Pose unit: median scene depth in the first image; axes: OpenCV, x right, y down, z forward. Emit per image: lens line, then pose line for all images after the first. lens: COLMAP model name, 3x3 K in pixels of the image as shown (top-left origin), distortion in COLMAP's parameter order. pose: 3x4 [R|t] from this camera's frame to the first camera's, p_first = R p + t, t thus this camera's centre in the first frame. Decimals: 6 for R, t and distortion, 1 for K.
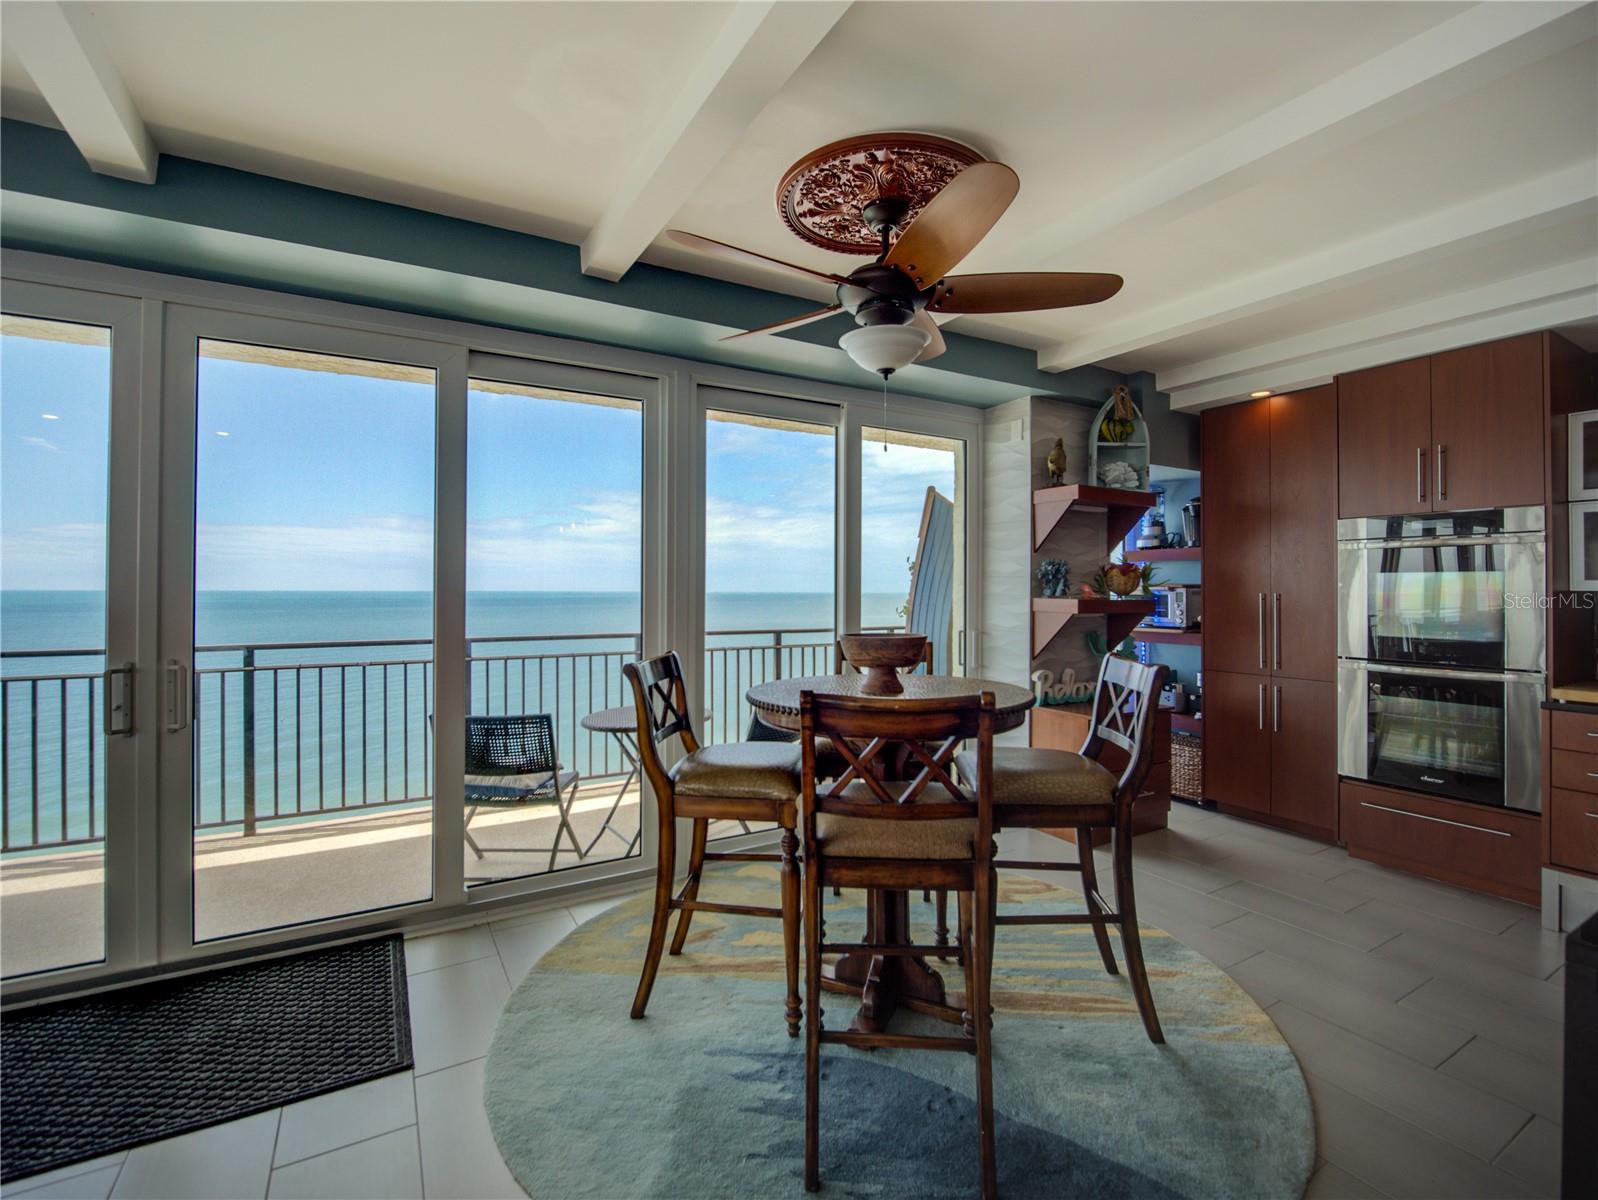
lens RADIAL K [[726.6, 0, 804.7], [0, 726.6, 583.3], [0, 0, 1]] dist [-0.012765, -0.001524]
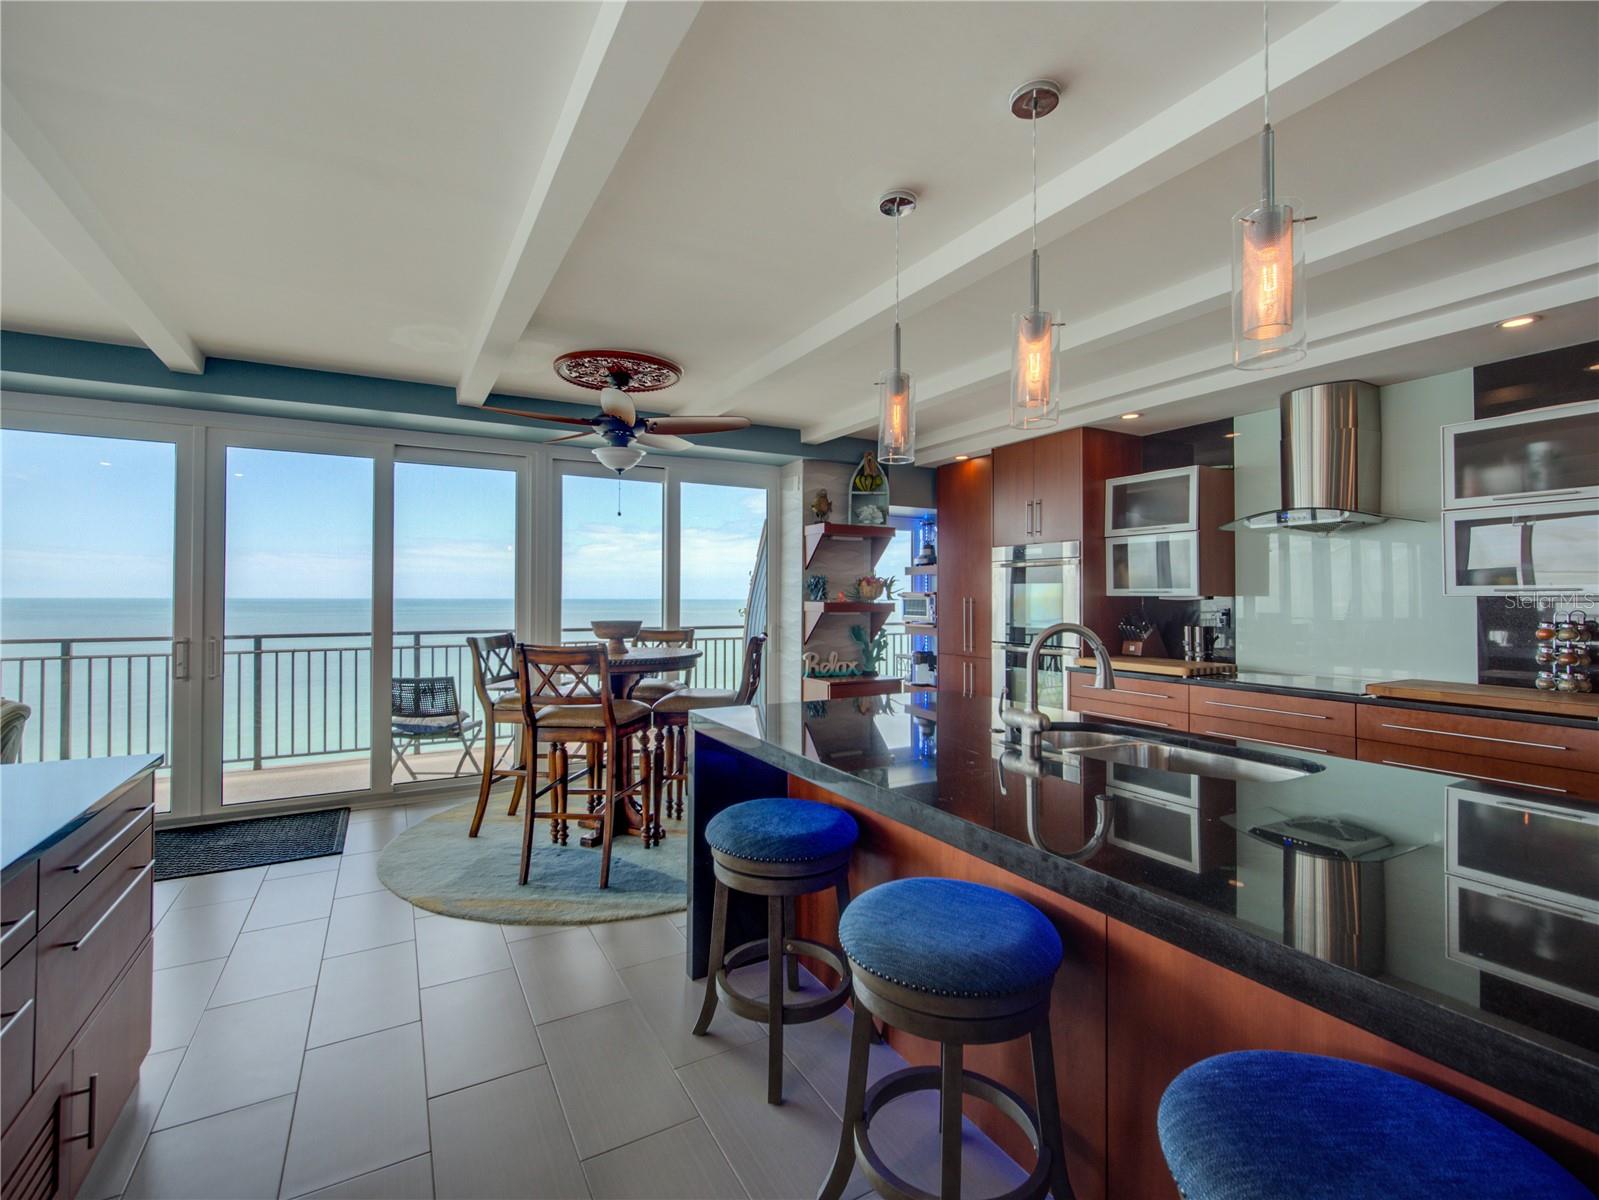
lens RADIAL K [[718.4, 0, 793.9], [0, 718.4, 587.8], [0, 0, 1]] dist [0.003641, -0.003492]
pose [[0.999815, -0.000729, -0.019225, 0.382181], [0.000647, 0.999991, -0.004258, -0.000686], [0.019228, 0.004245, 0.999806, -0.485609]]
